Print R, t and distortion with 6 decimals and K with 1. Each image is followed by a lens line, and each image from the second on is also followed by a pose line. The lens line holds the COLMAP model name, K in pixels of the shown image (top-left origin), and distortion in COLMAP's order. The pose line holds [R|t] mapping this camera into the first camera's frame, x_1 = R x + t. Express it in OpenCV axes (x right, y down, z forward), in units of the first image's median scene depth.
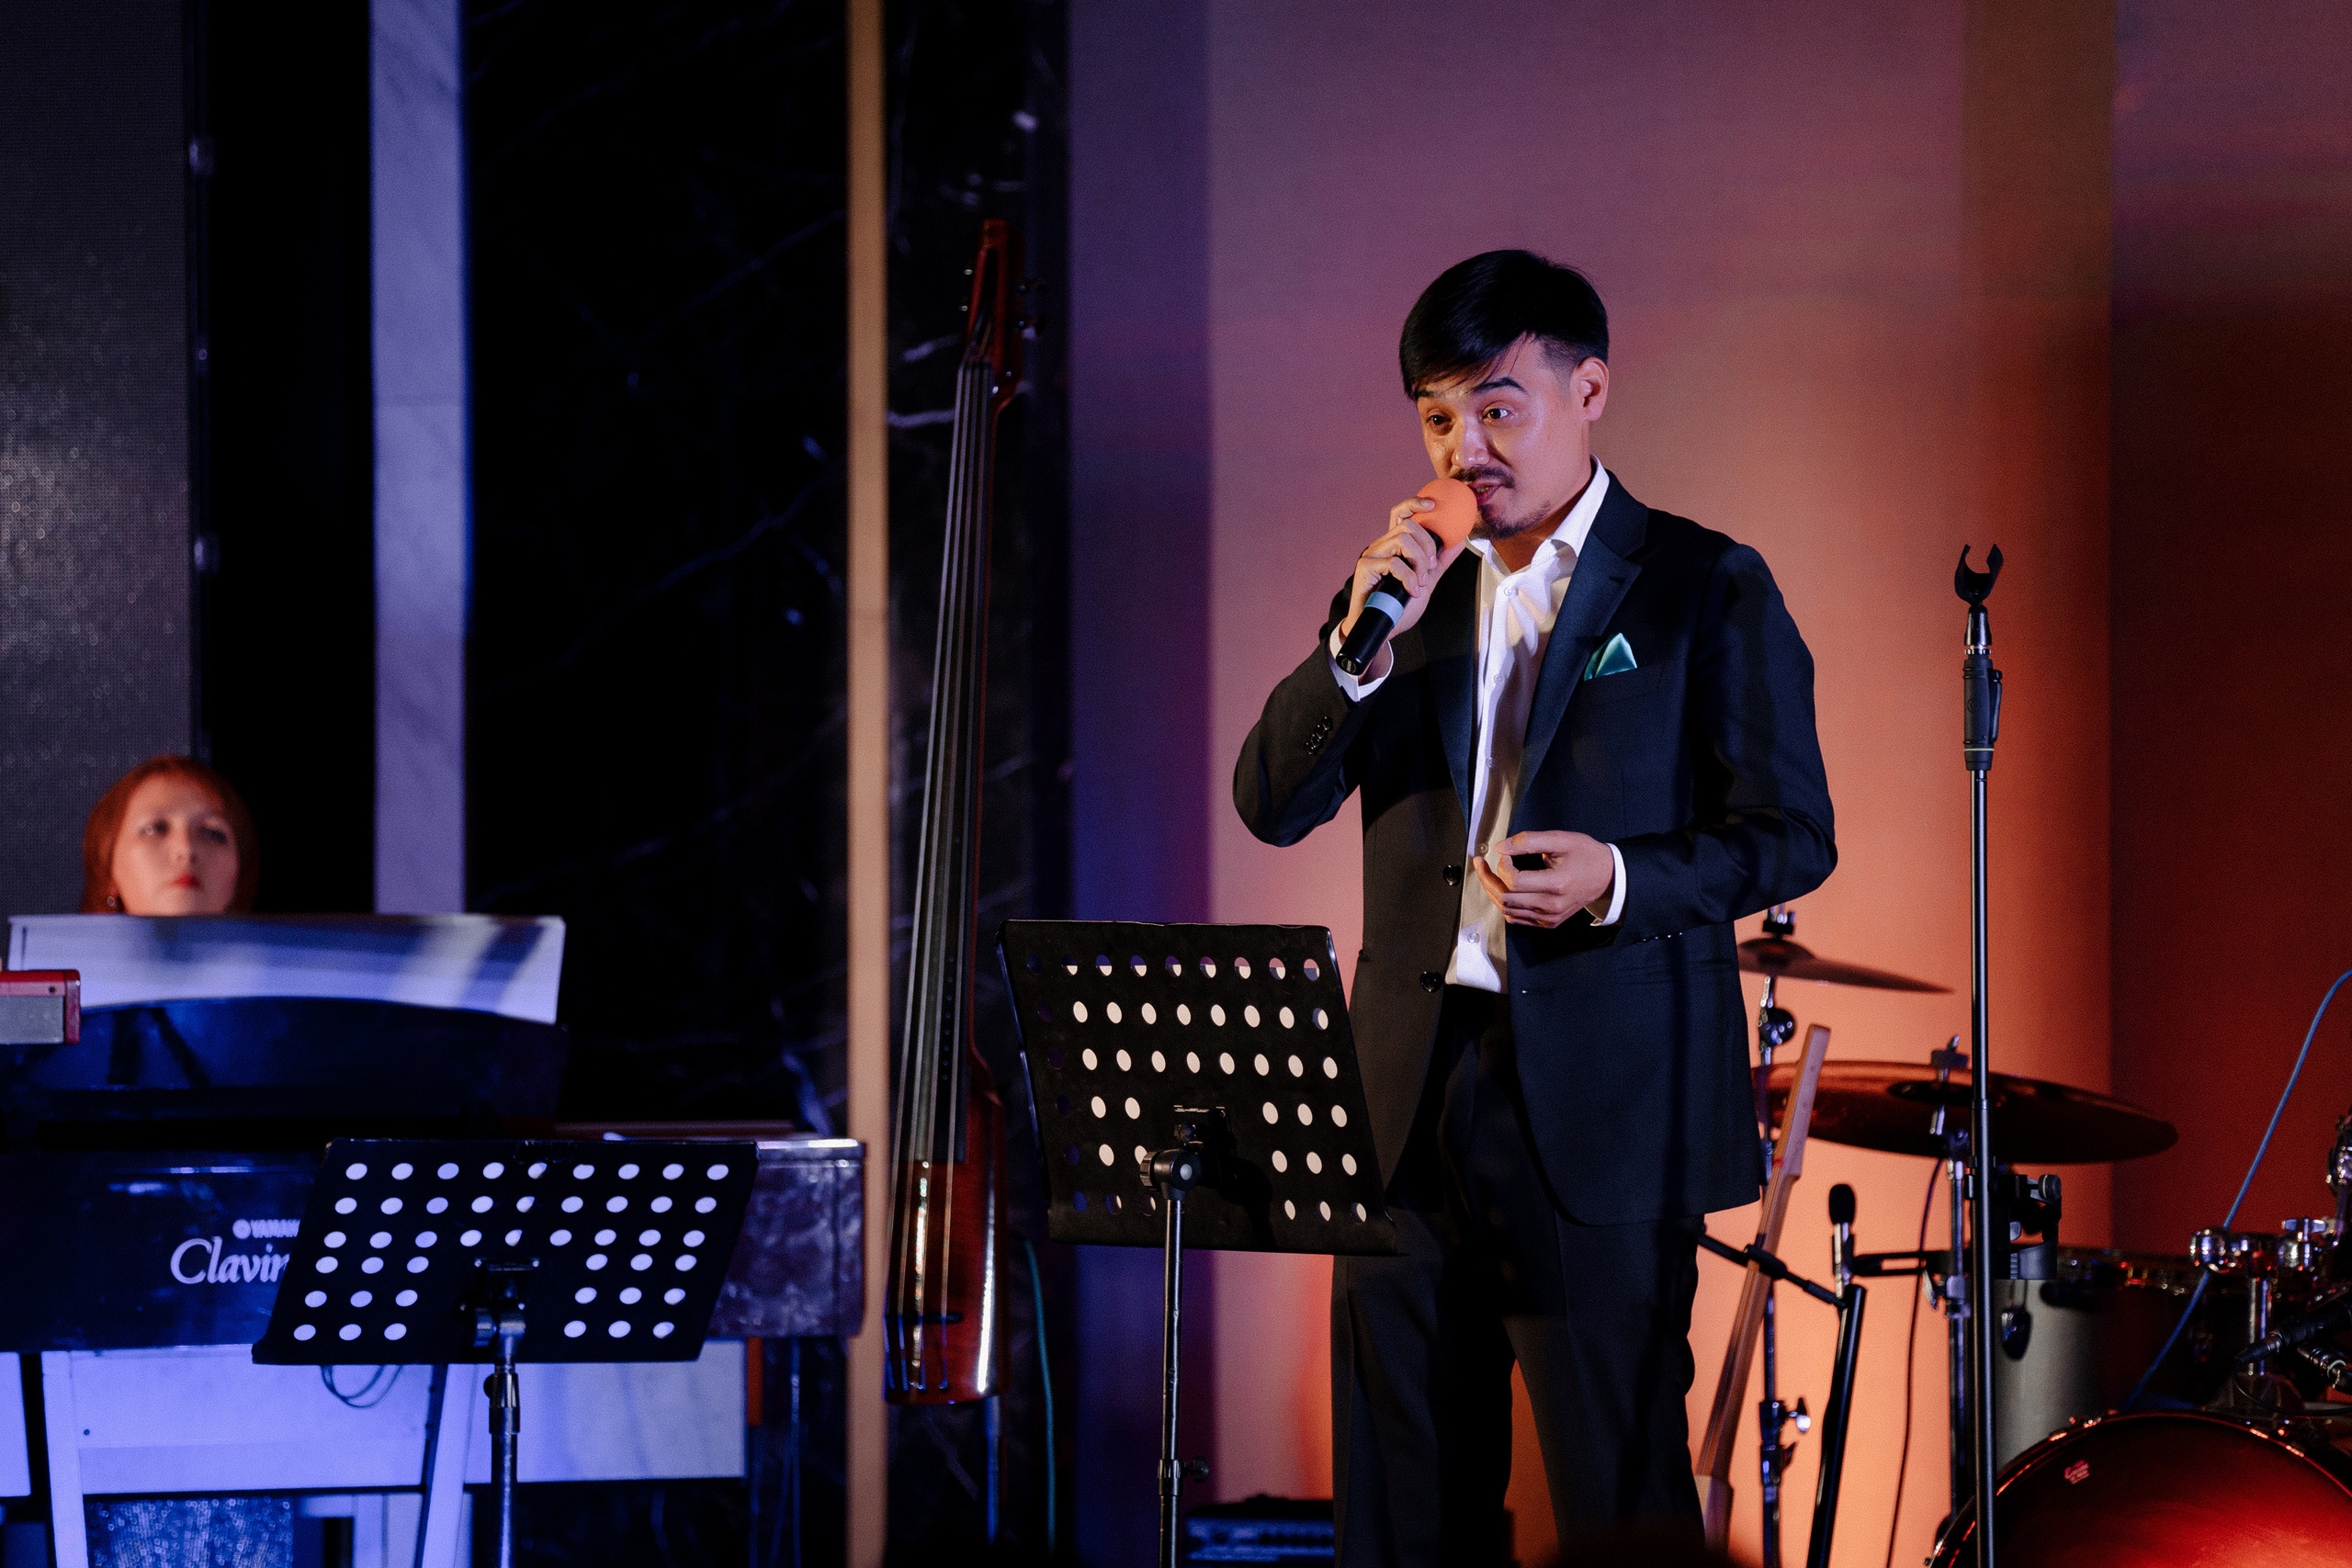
lens RADIAL K [[13608.1, 0, 1176.0], [0, 13608.1, 784.0], [0, 0, 1]] dist [1.317500, -1.252284]
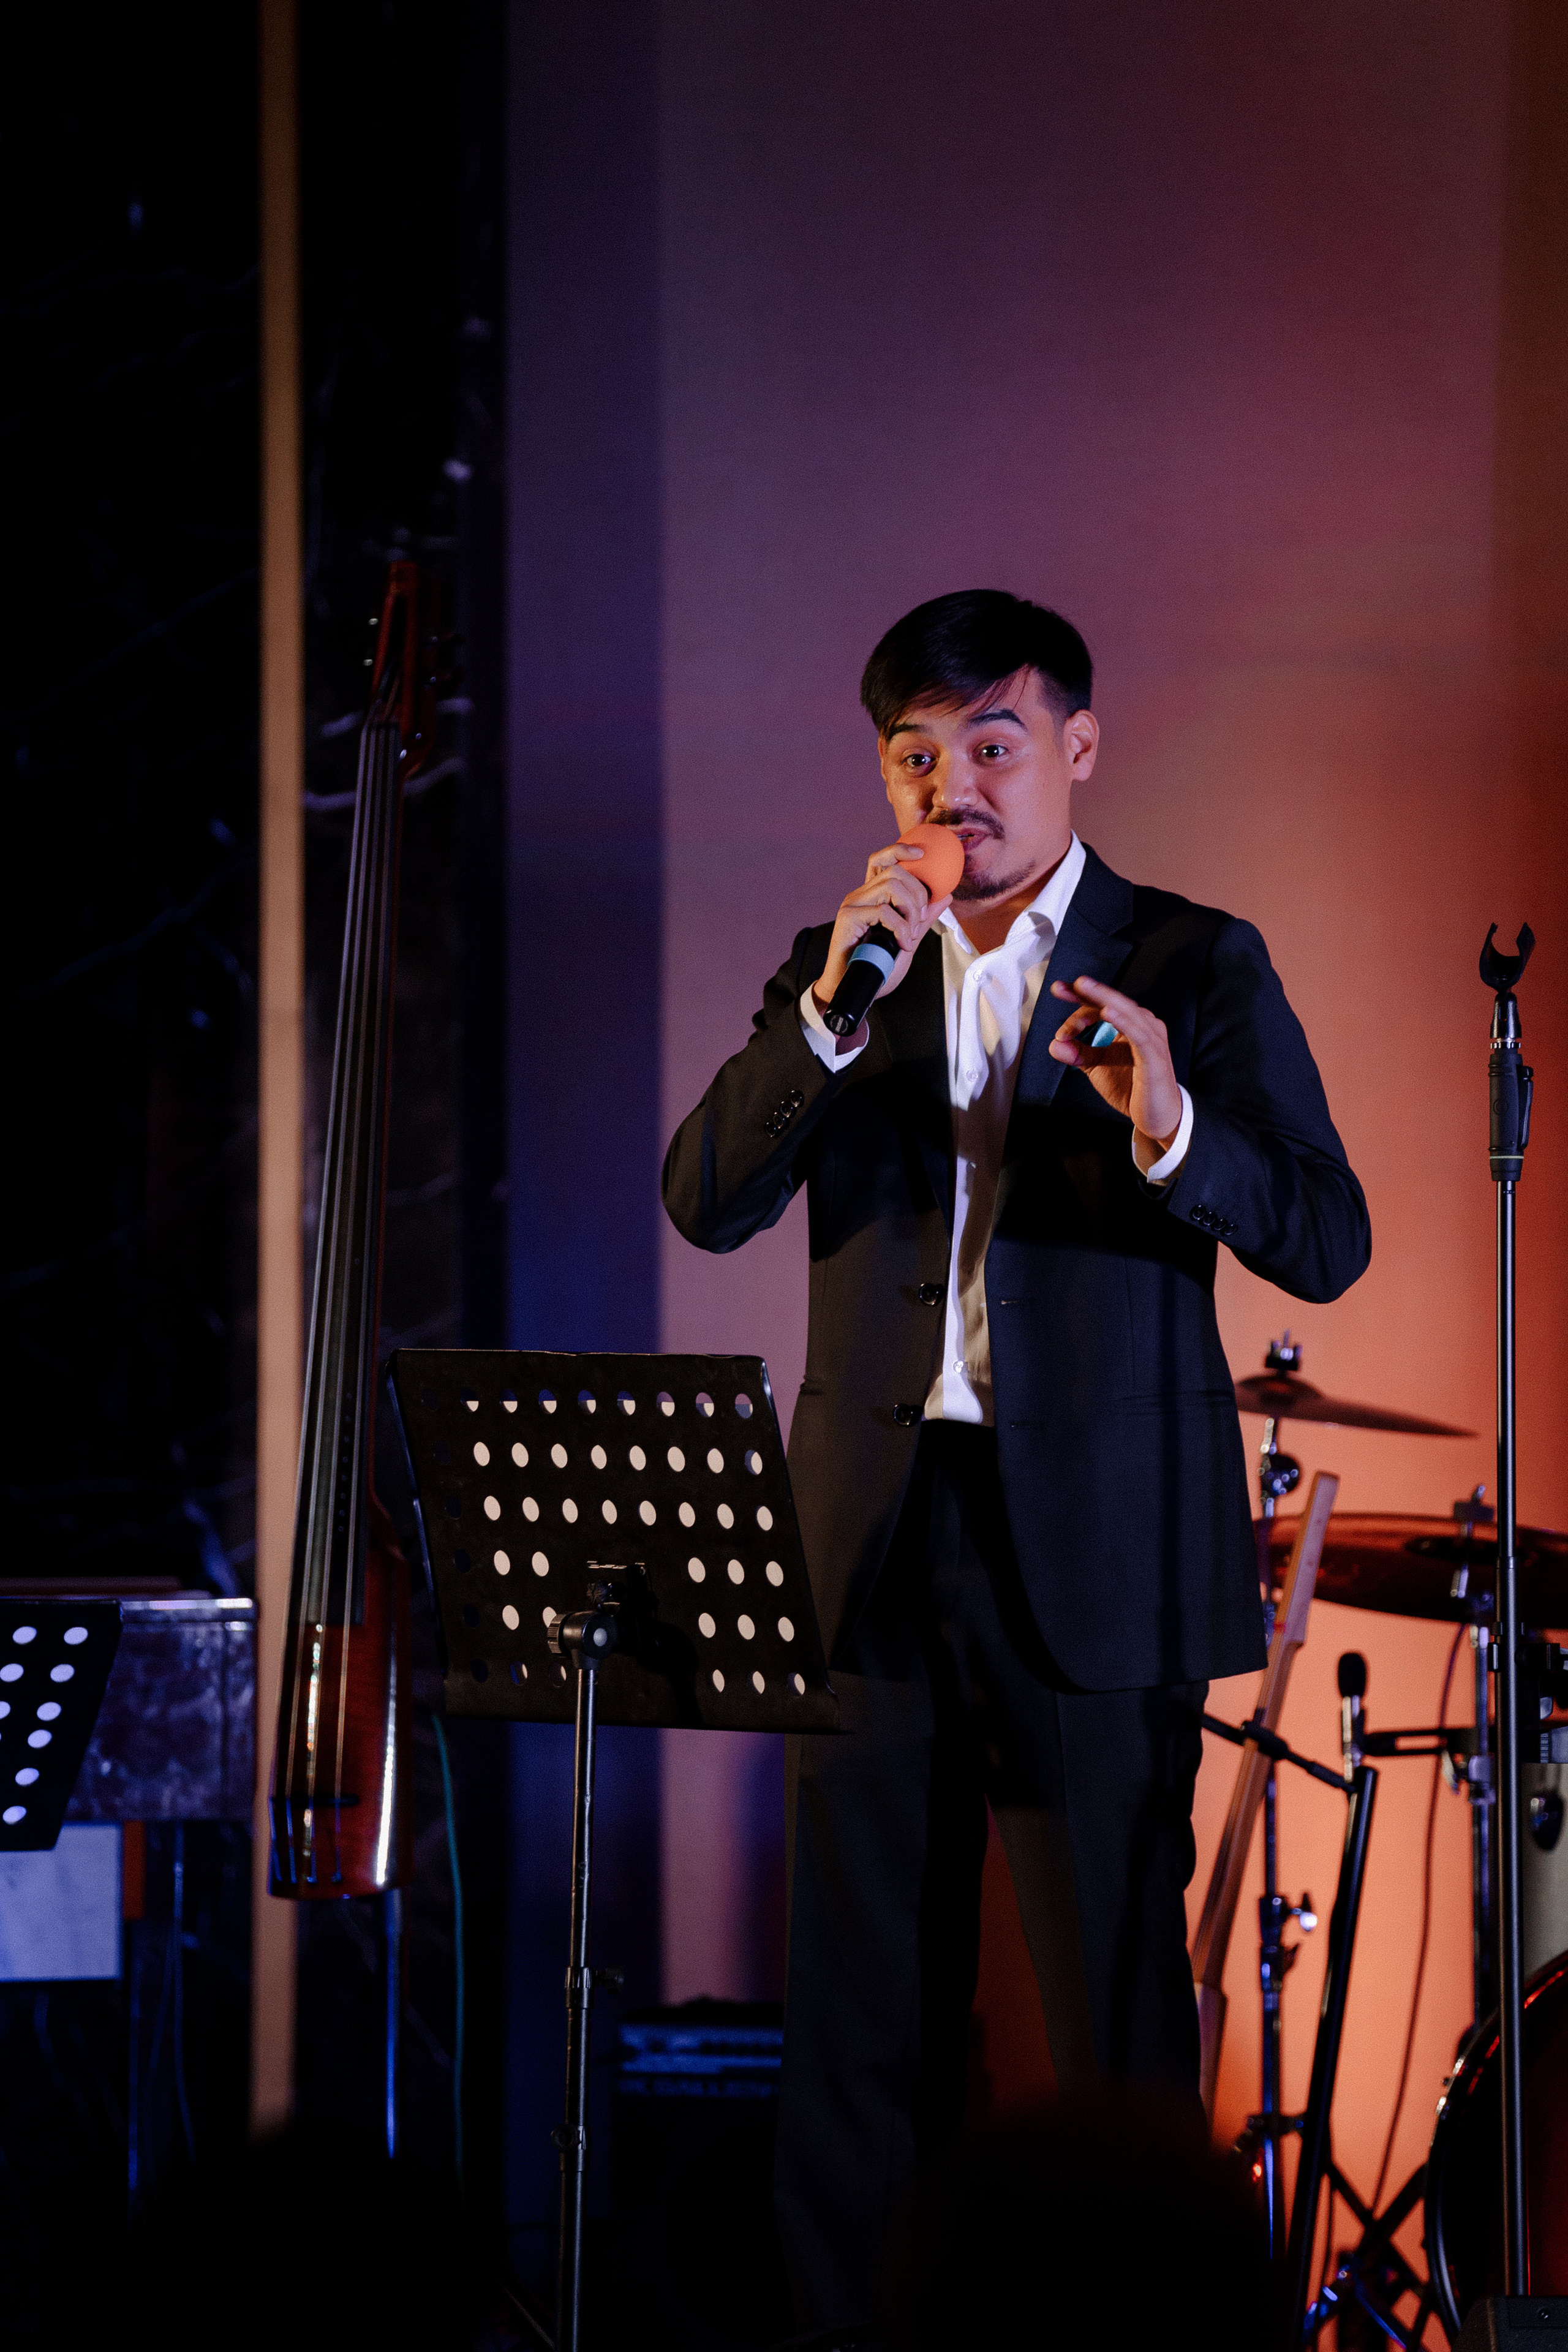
lens RADIAL K [[13609.4, 0, 784.0], [0, 13609.4, 1176.0], [0, 0, 1]] dist [1.317500, -1.252284]
pose [[0.999980, 0.003870, 0.005031, 0.007273], [-0.003846, 0.999982, -0.004685, 0.002658], [-0.005049, 0.004666, 0.999976, 0.113103]]
